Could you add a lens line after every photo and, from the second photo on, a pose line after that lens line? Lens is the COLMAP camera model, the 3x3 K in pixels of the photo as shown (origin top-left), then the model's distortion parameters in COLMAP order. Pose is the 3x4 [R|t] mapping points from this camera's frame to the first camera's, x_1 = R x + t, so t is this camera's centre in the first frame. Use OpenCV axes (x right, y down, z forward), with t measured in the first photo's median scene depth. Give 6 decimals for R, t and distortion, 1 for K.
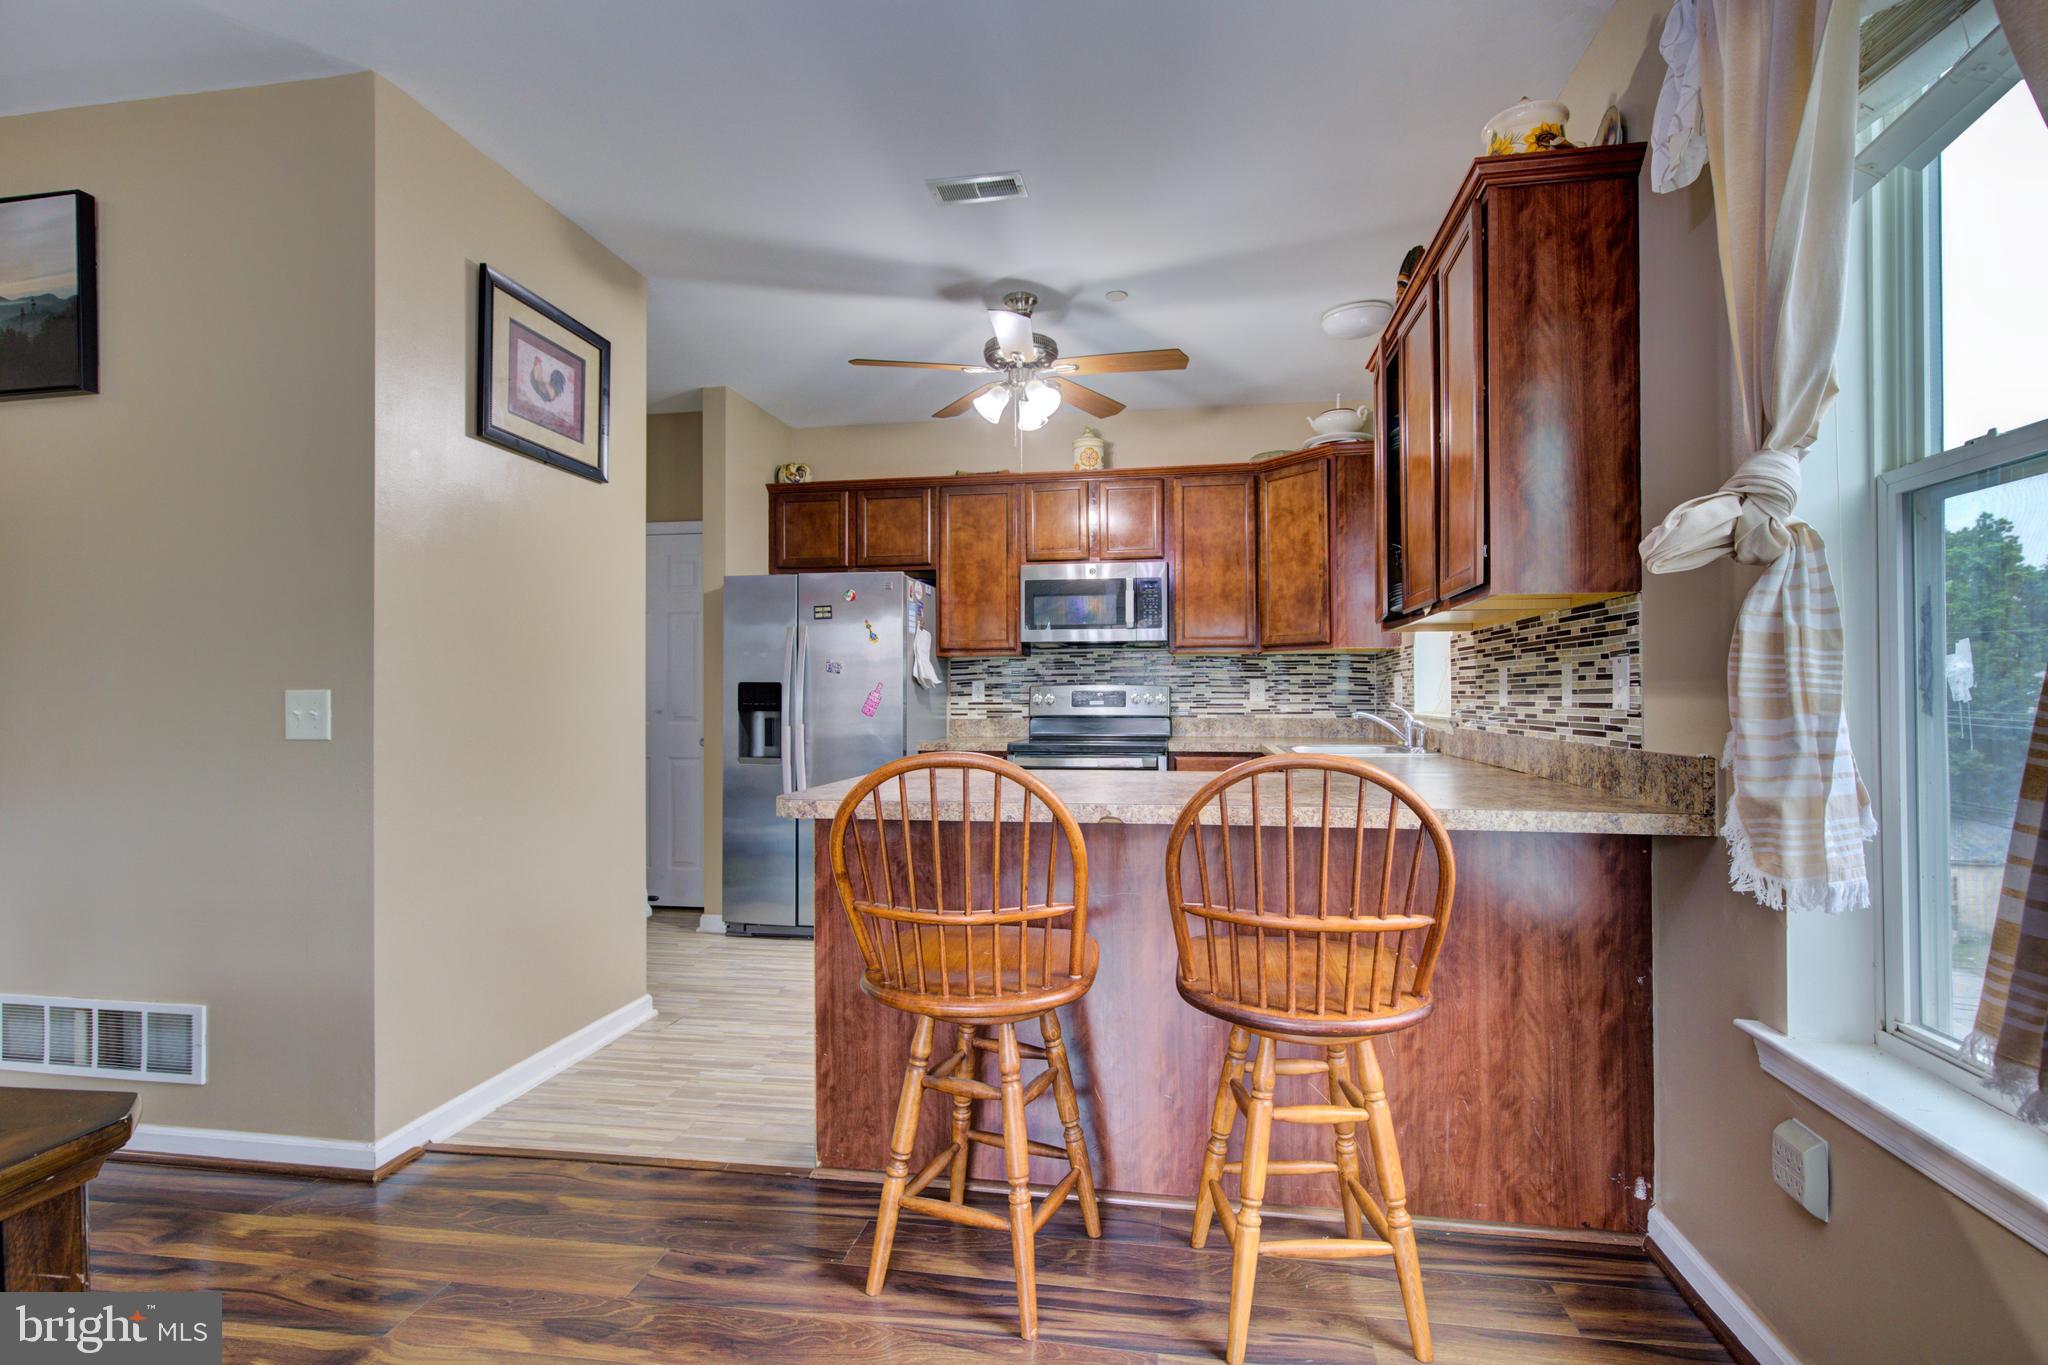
lens RADIAL K [[934.0, 0, 1044.8], [0, 934.0, 687.3], [0, 0, 1]] dist [-0.001730, 0.000393]
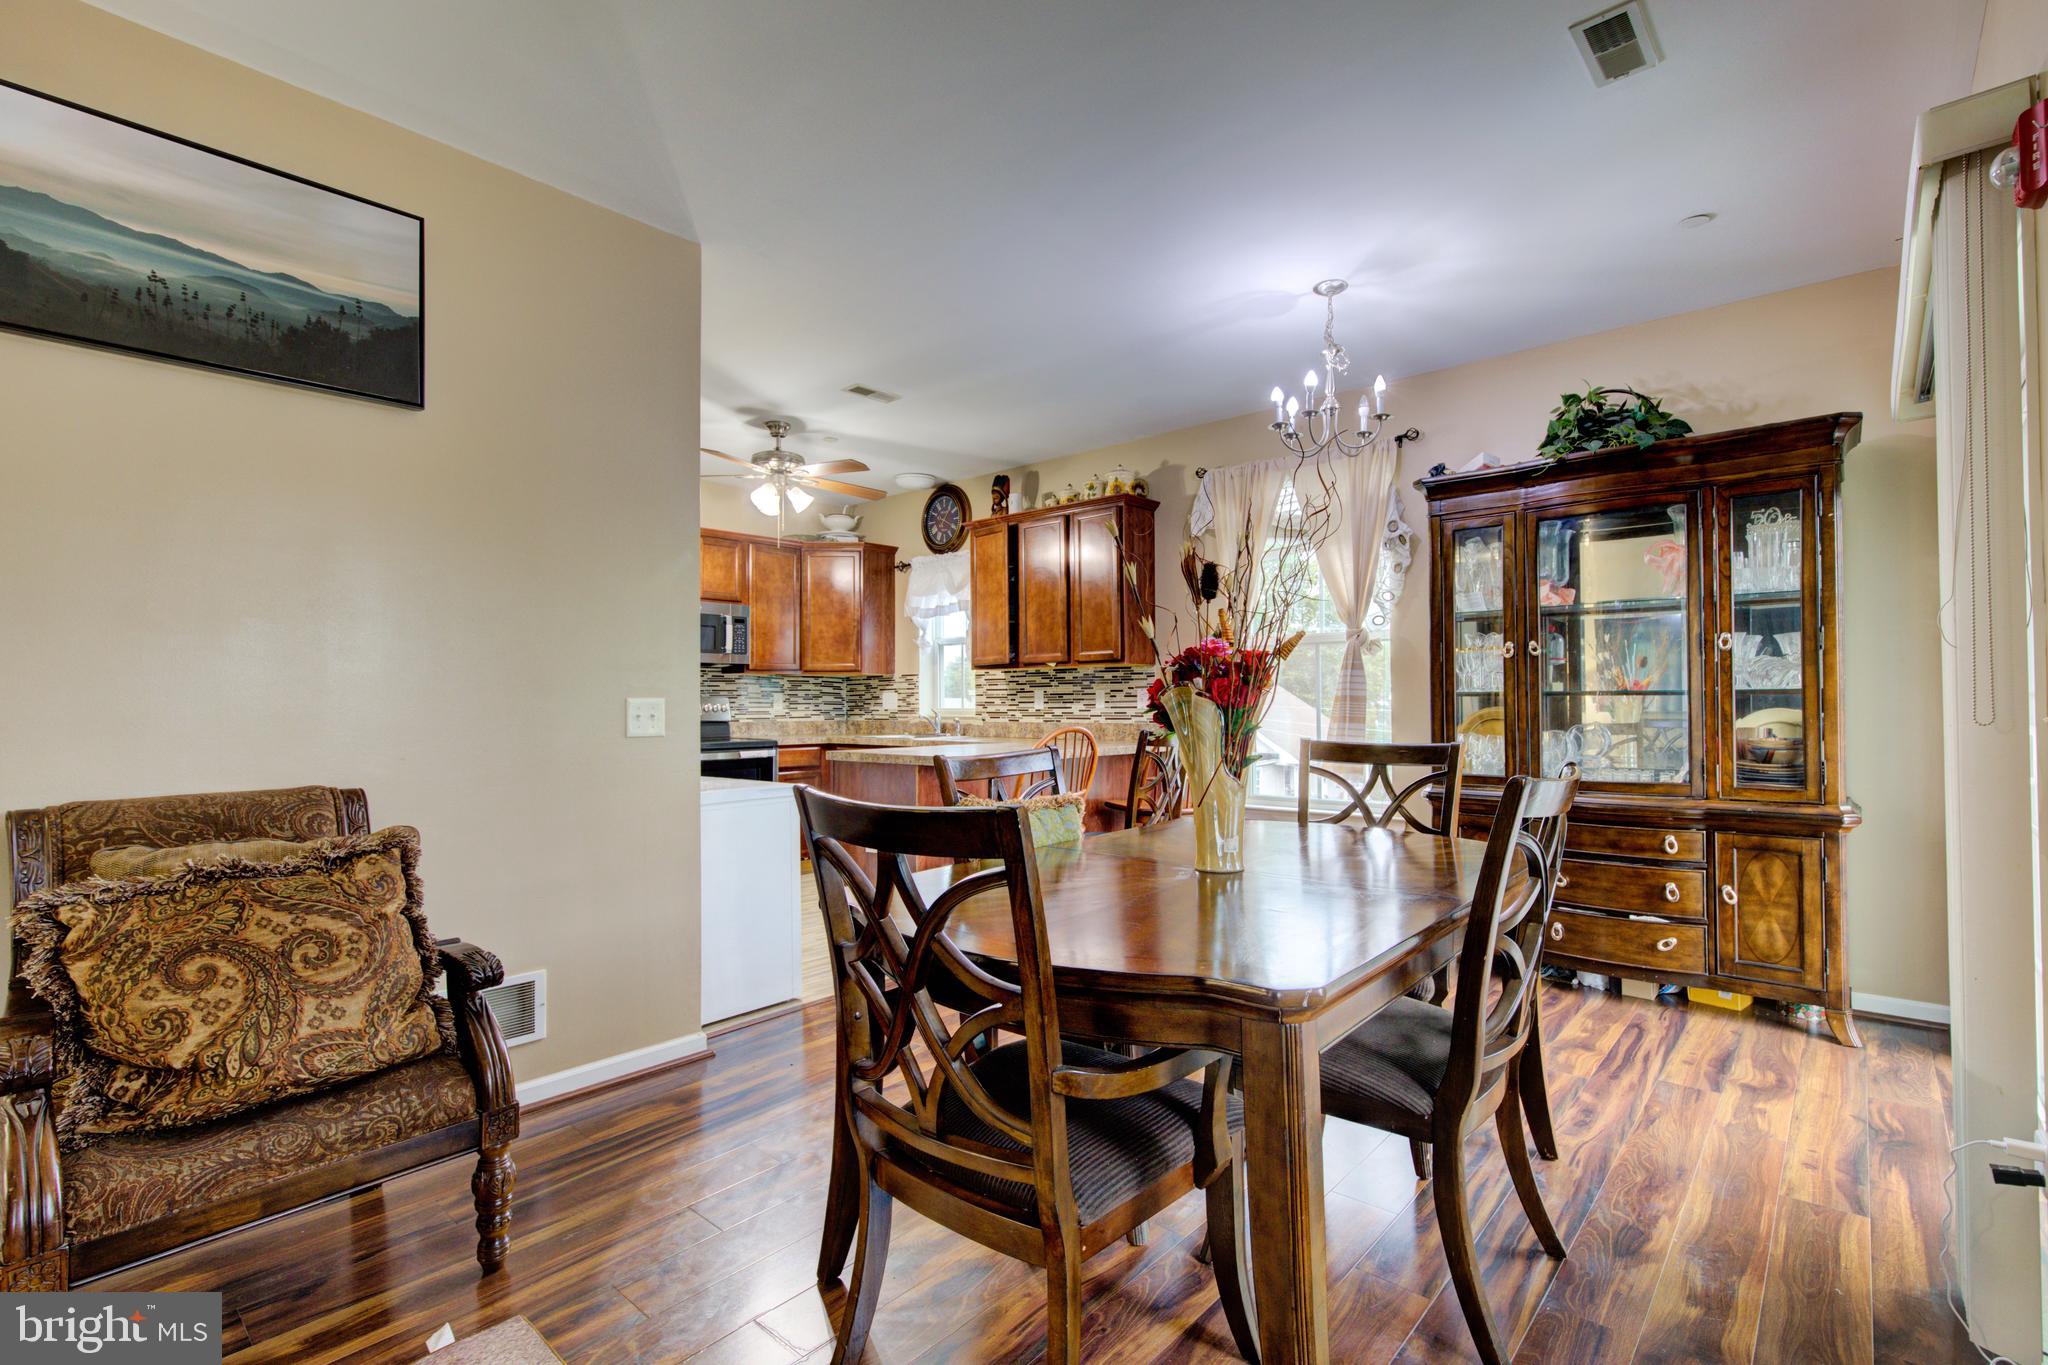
lens RADIAL K [[934.0, 0, 1043.2], [0, 934.0, 687.8], [0, 0, 1]] dist [-0.001730, 0.000393]
pose [[0.532326, 0.015292, 0.846401, -0.820478], [-0.004091, 0.999872, -0.015492, 0.003317], [-0.846530, 0.004784, 0.532320, -0.075482]]
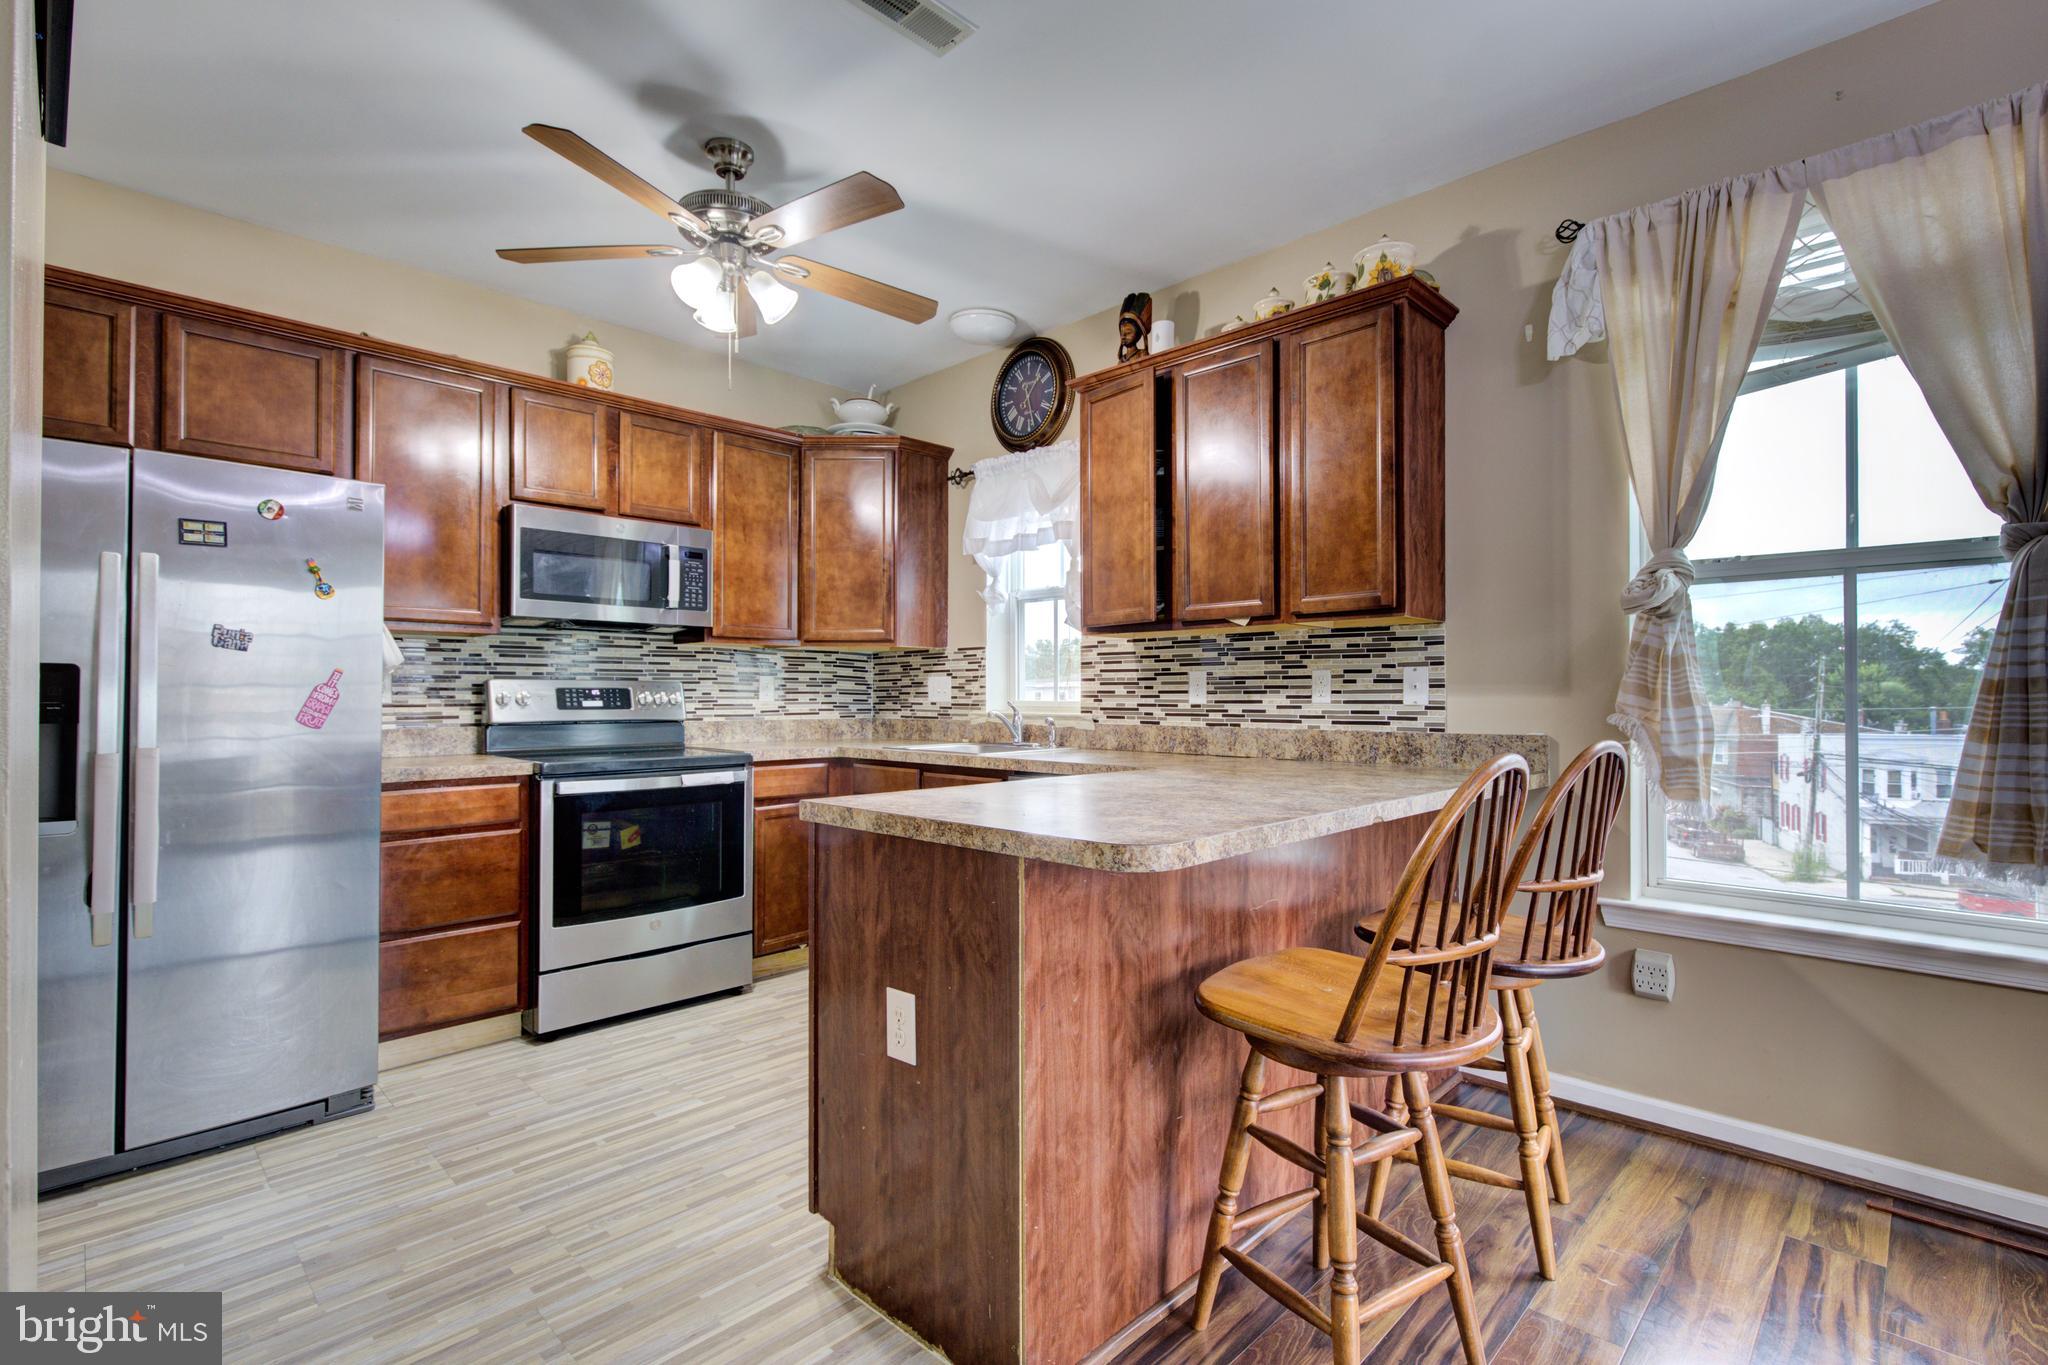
lens RADIAL K [[934.0, 0, 1044.5], [0, 934.0, 688.1], [0, 0, 1]] dist [-0.001730, 0.000393]
pose [[0.570119, 0.009714, 0.821504, -0.393754], [-0.009434, 0.999942, -0.005277, 0.005308], [-0.821508, -0.004742, 0.570178, 0.309052]]
